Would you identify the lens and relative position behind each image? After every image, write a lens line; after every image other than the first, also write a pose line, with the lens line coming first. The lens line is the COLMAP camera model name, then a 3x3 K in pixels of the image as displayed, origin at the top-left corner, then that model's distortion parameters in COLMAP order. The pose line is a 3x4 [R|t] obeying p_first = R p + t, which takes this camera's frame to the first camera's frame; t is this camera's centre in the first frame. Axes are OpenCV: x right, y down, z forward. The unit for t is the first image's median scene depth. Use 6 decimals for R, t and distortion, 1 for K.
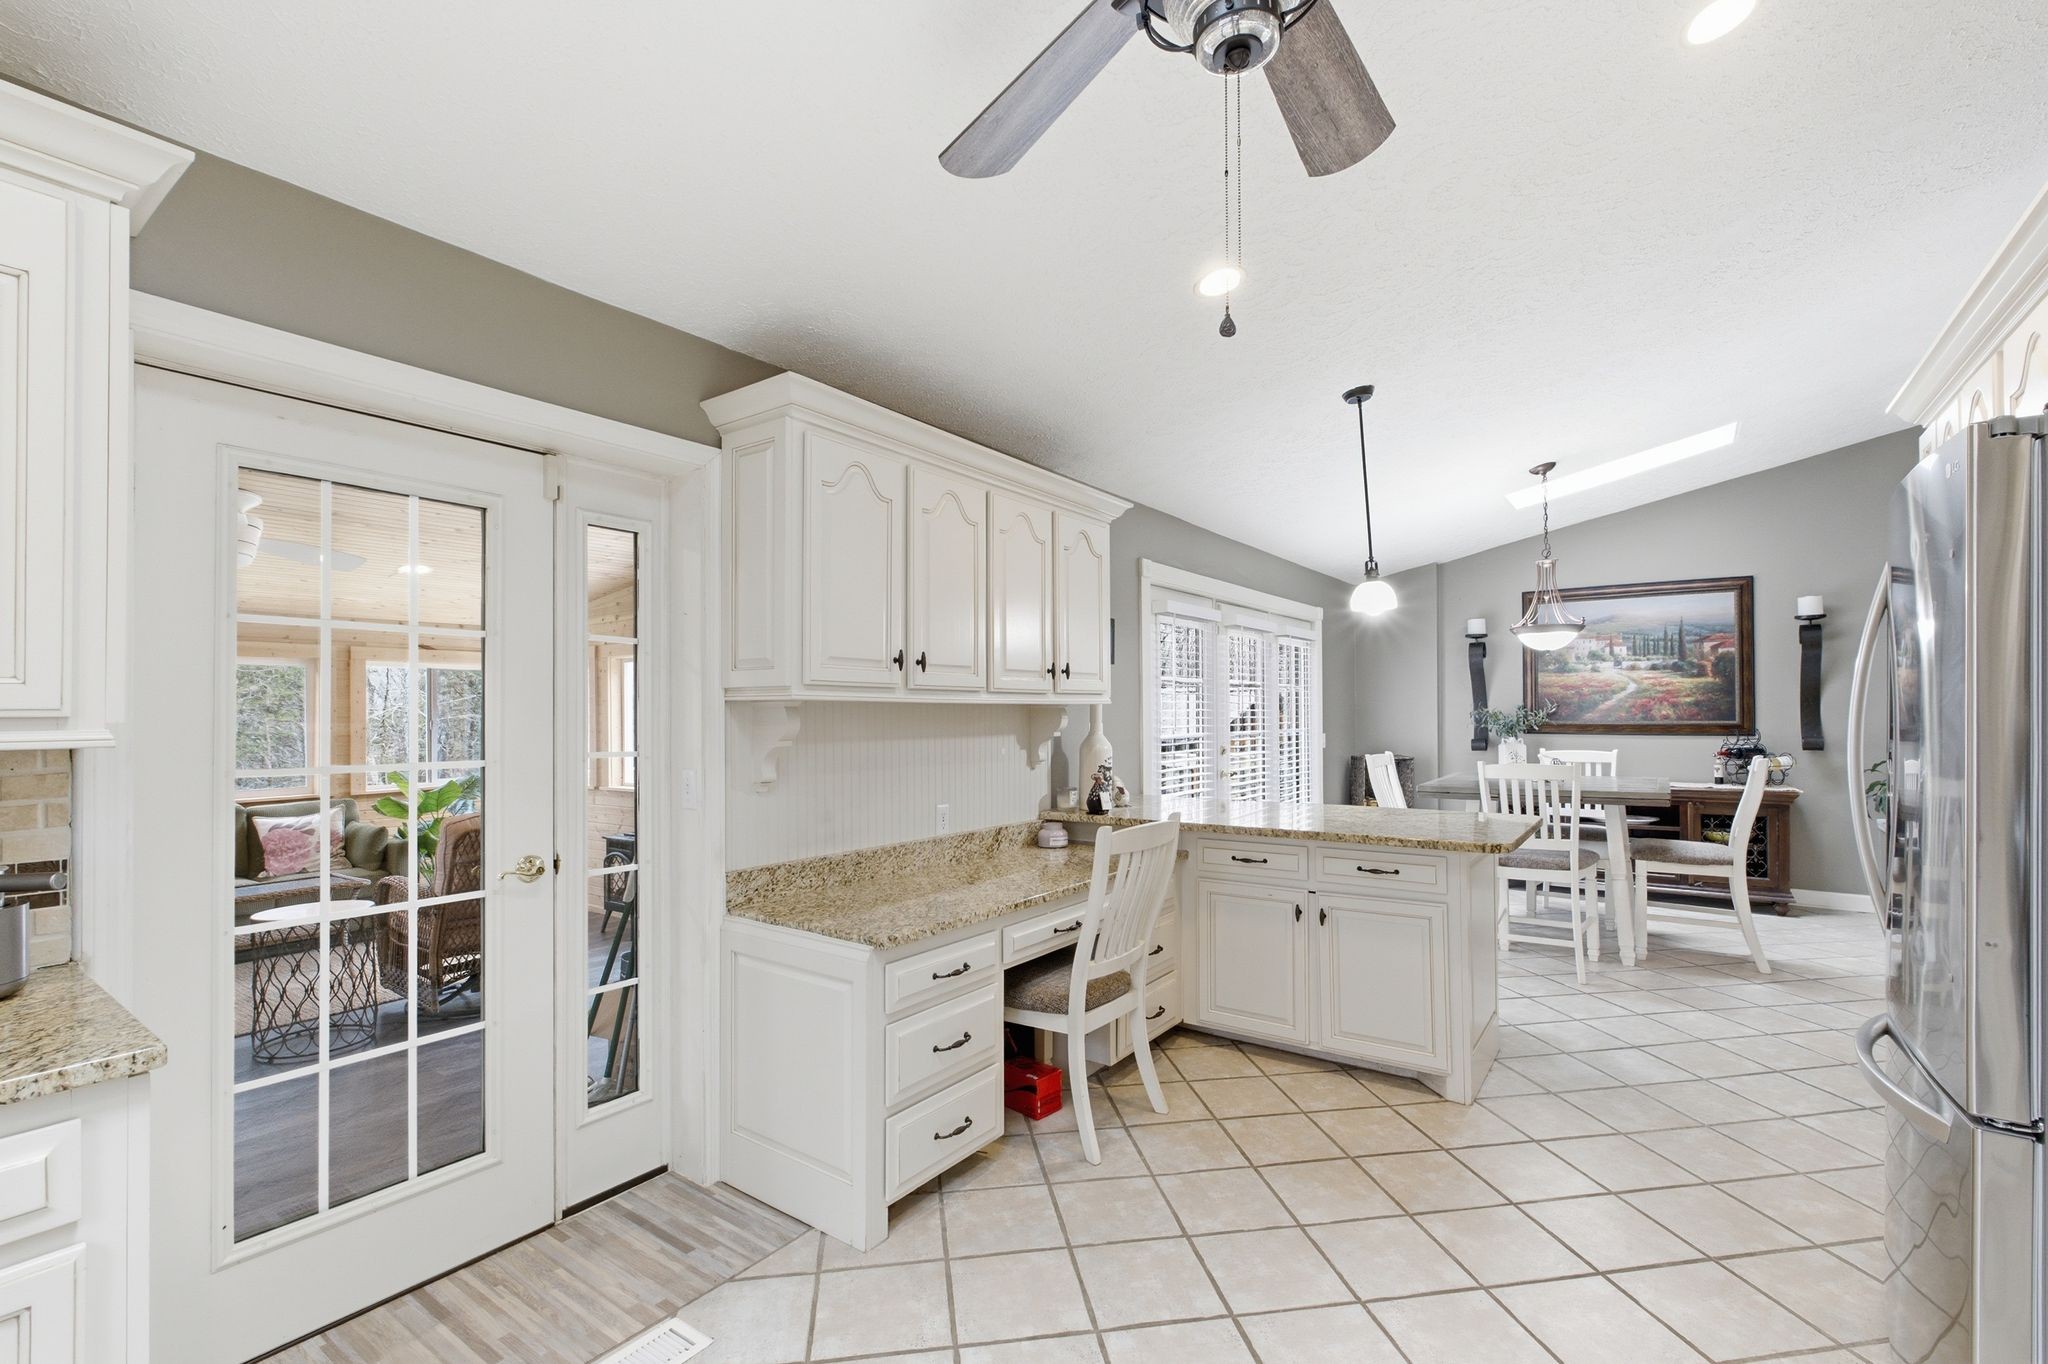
lens RADIAL K [[896.8, 0, 1029.6], [0, 896.8, 694.8], [0, 0, 1]] dist [-0.006729, -0.000109]
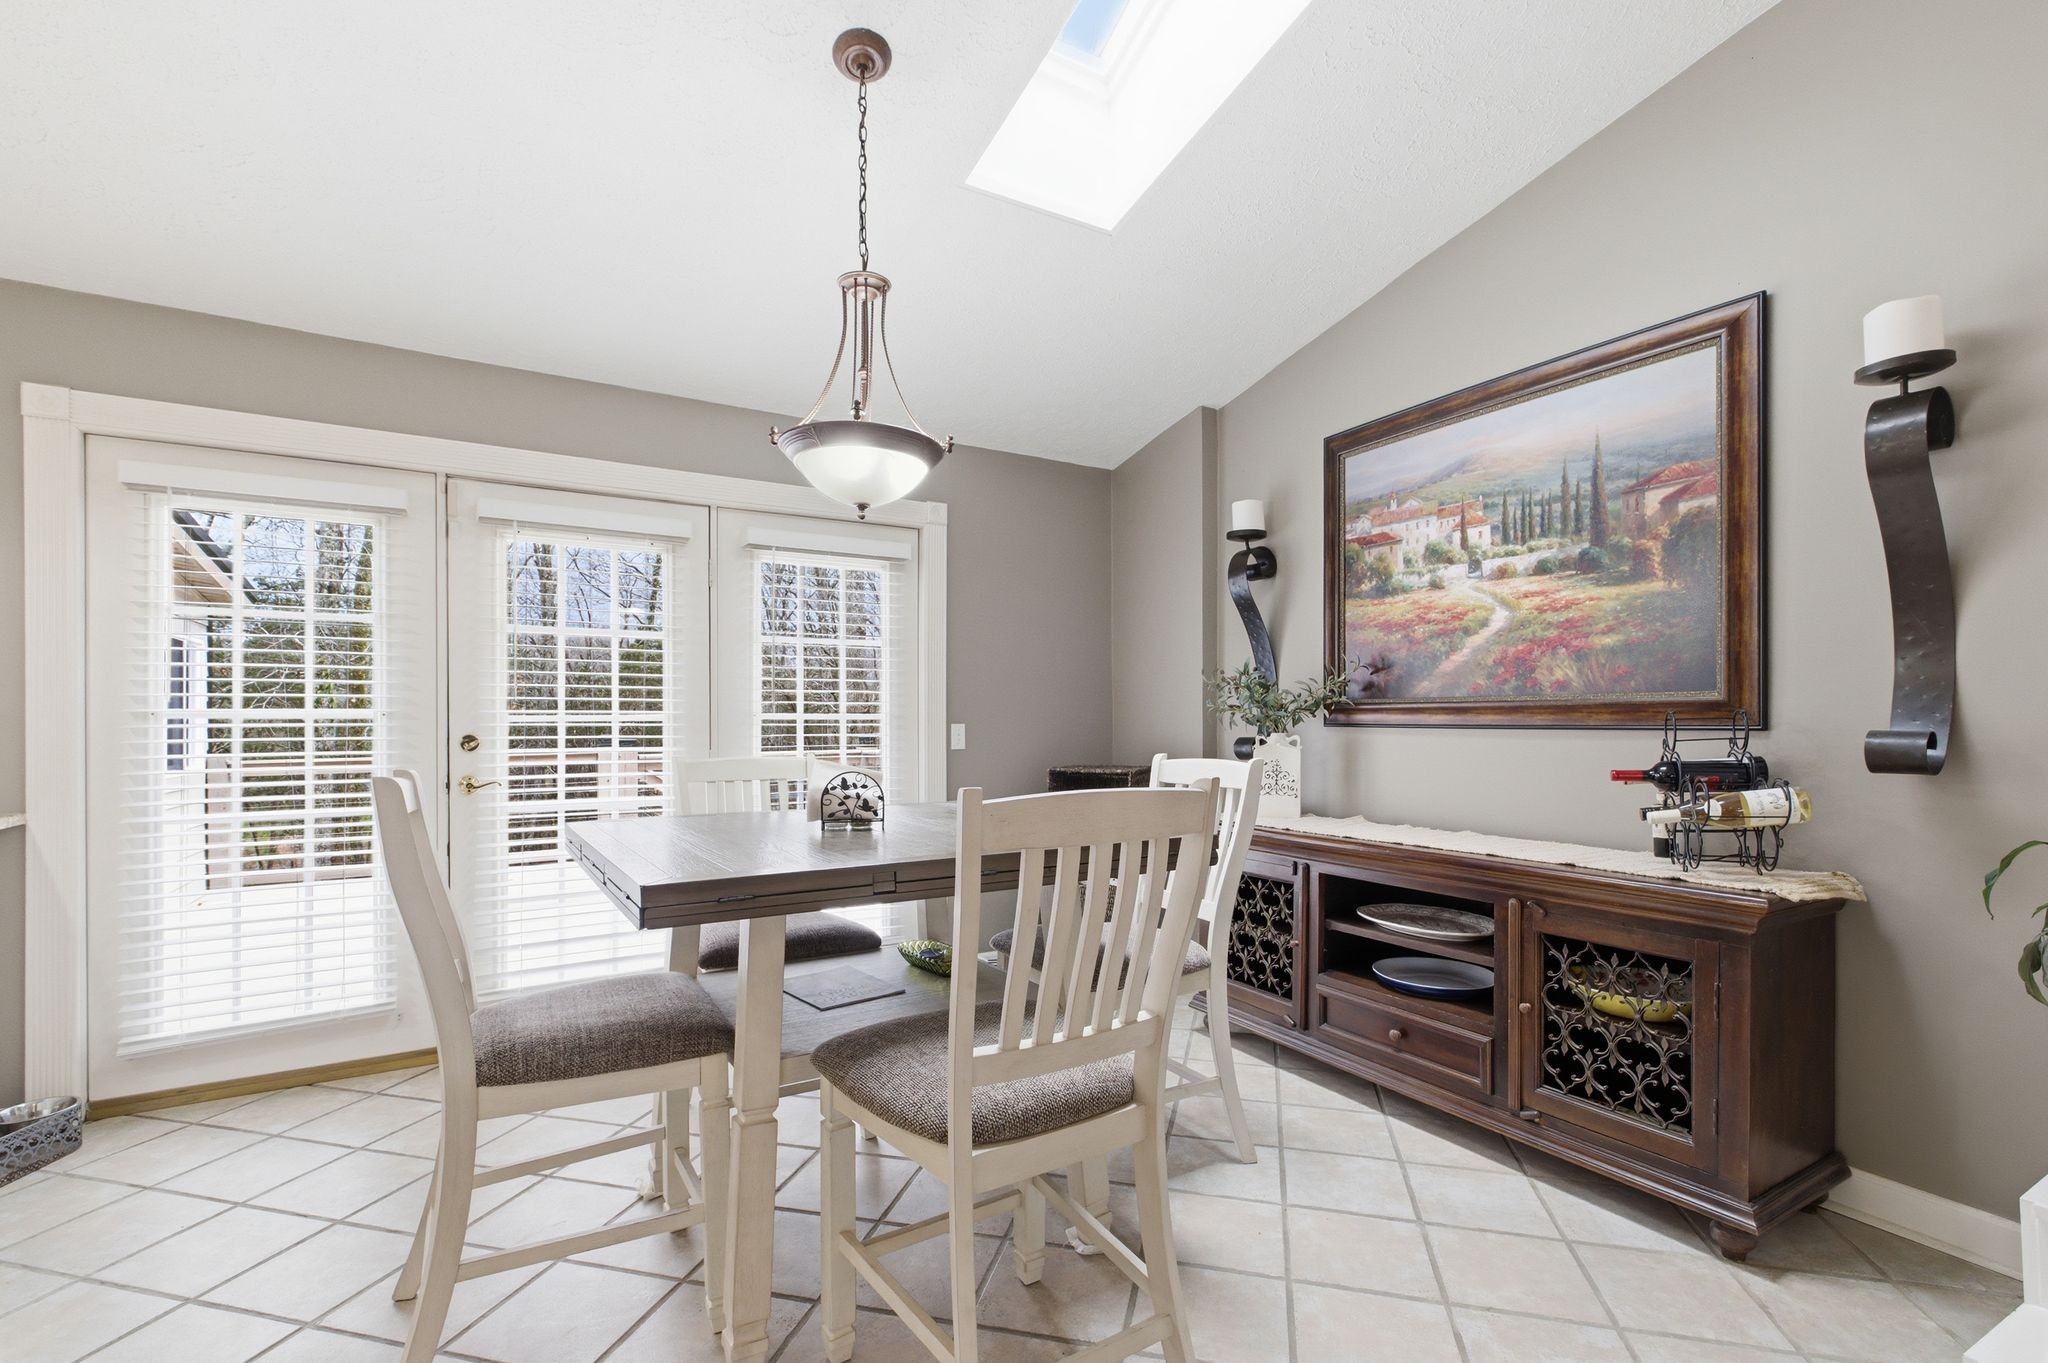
lens RADIAL K [[915.8, 0, 1021.9], [0, 915.8, 719.9], [0, 0, 1]] dist [-0.000180, 0.000502]
pose [[0.928272, 0.002350, -0.371895, 0.640266], [0.007688, 0.999645, 0.025506, 0.028422], [0.371823, -0.026536, 0.927924, 0.514548]]
